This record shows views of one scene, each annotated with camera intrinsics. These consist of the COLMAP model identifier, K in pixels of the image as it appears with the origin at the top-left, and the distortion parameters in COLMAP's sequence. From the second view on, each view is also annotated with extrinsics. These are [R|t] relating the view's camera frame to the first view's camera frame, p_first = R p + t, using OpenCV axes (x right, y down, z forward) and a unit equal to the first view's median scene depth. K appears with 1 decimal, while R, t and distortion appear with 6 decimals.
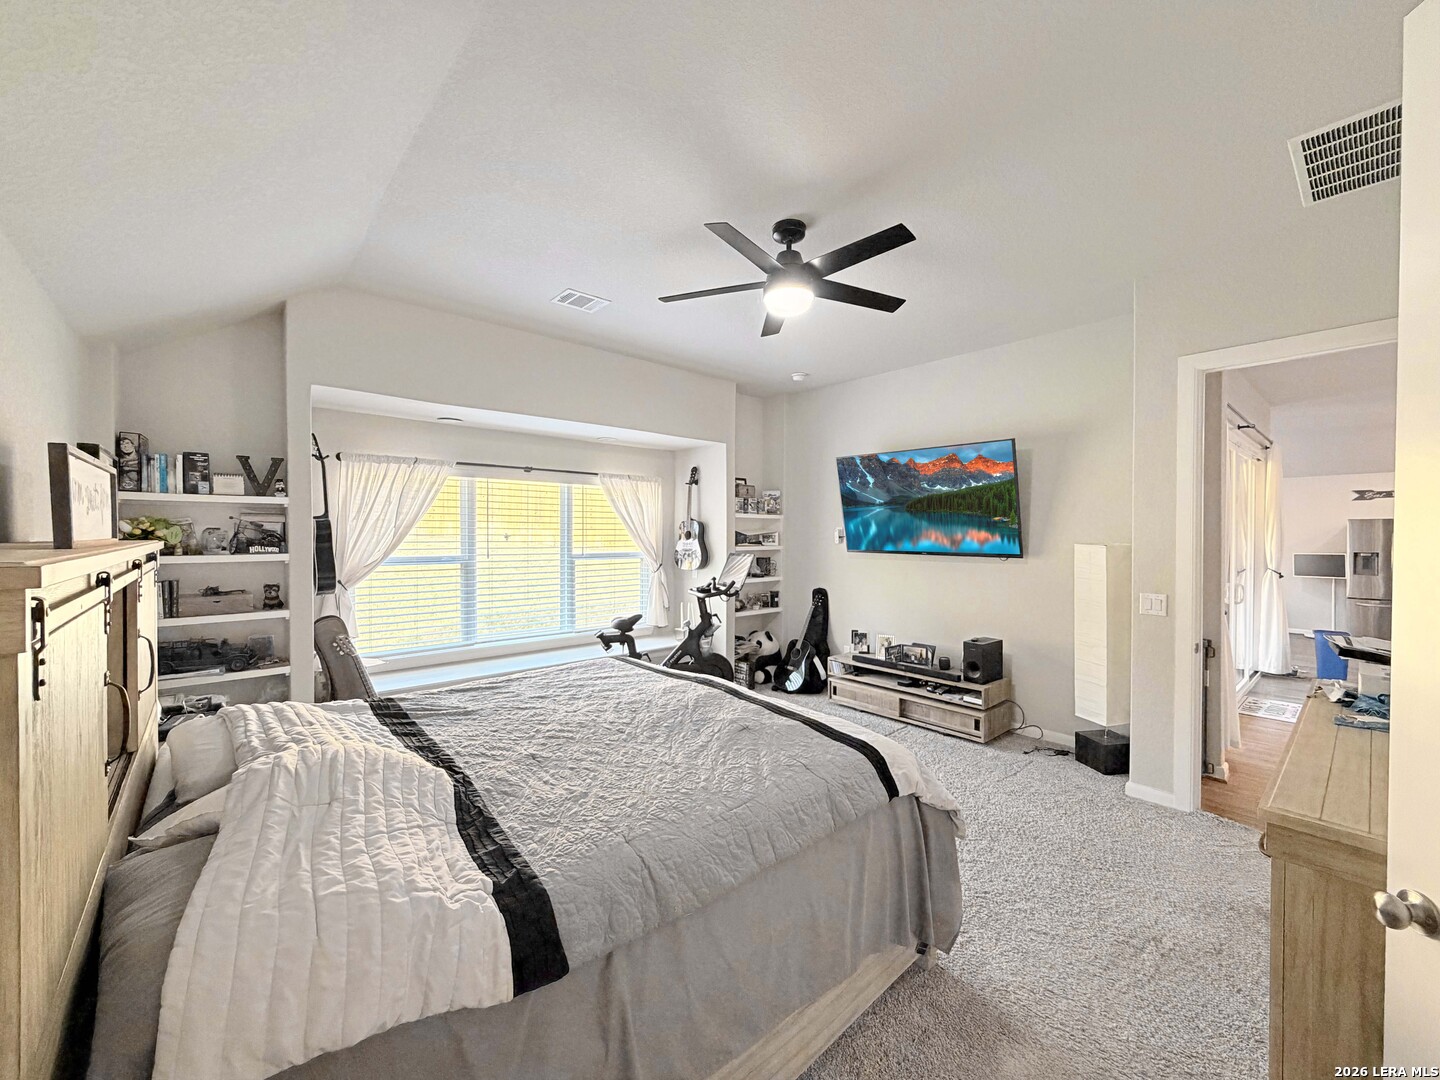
lens RADIAL K [[574.1, 0, 715.6], [0, 574.1, 540.4], [0, 0, 1]] dist [0.000654, 0.000009]
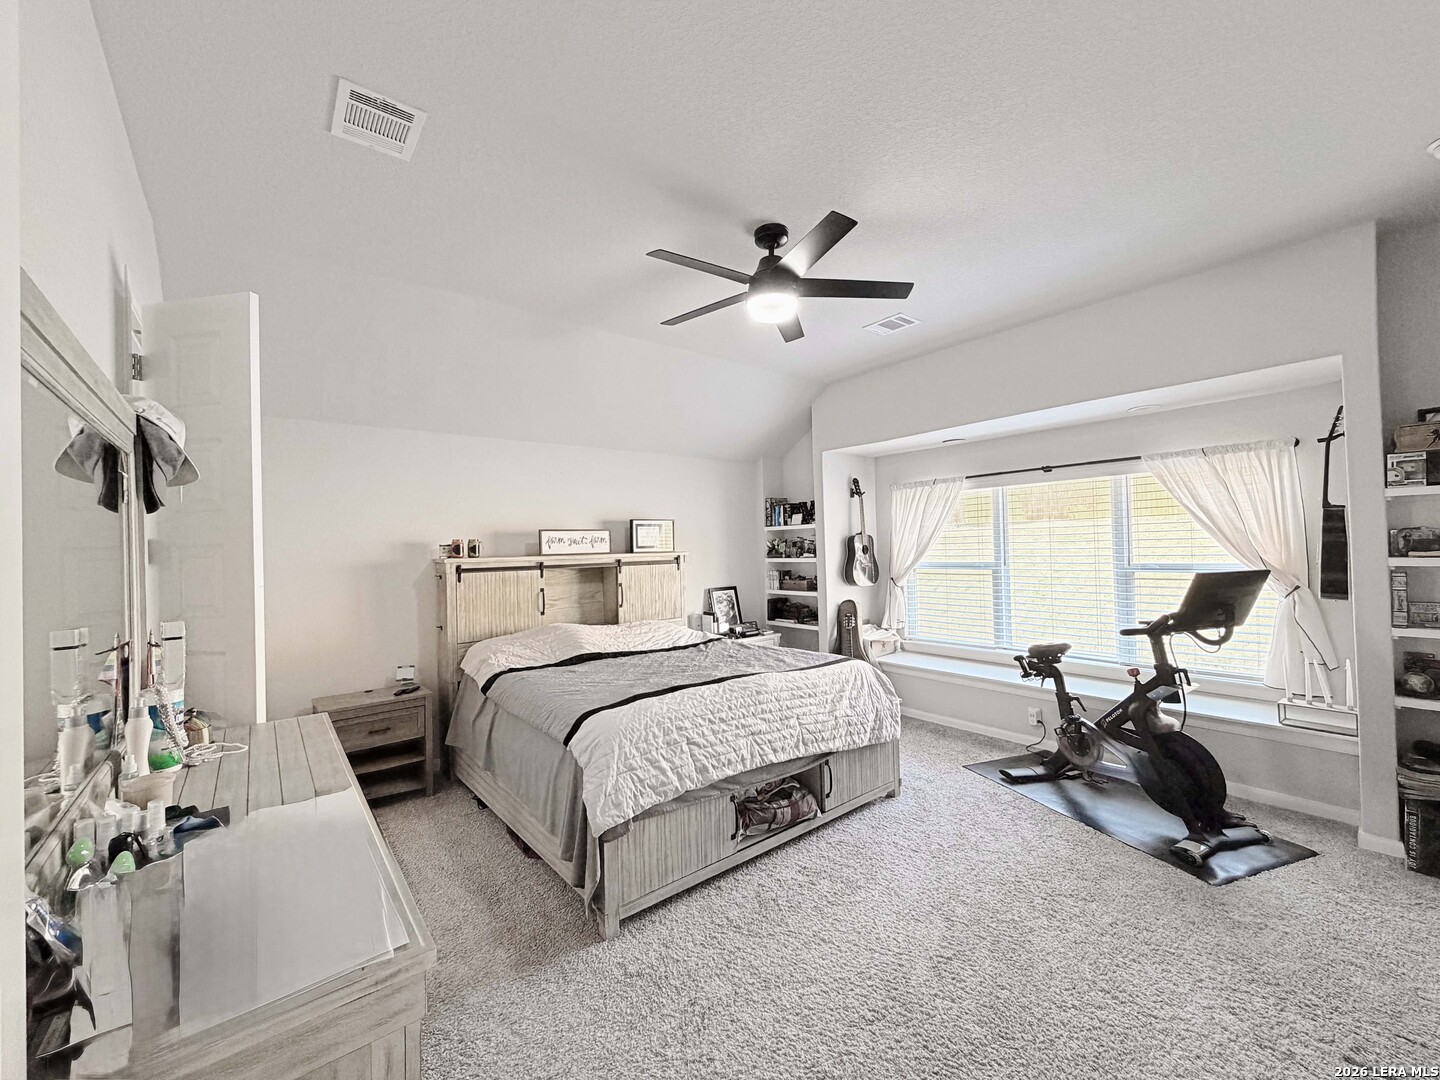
lens RADIAL K [[574.1, 0, 715.6], [0, 574.1, 540.4], [0, 0, 1]] dist [0.000654, 0.000009]
pose [[-0.039501, -0.013688, -0.999126, 0.660657], [0.013267, 0.999811, -0.014222, -0.005517], [0.999131, -0.013817, -0.039312, 0.562866]]
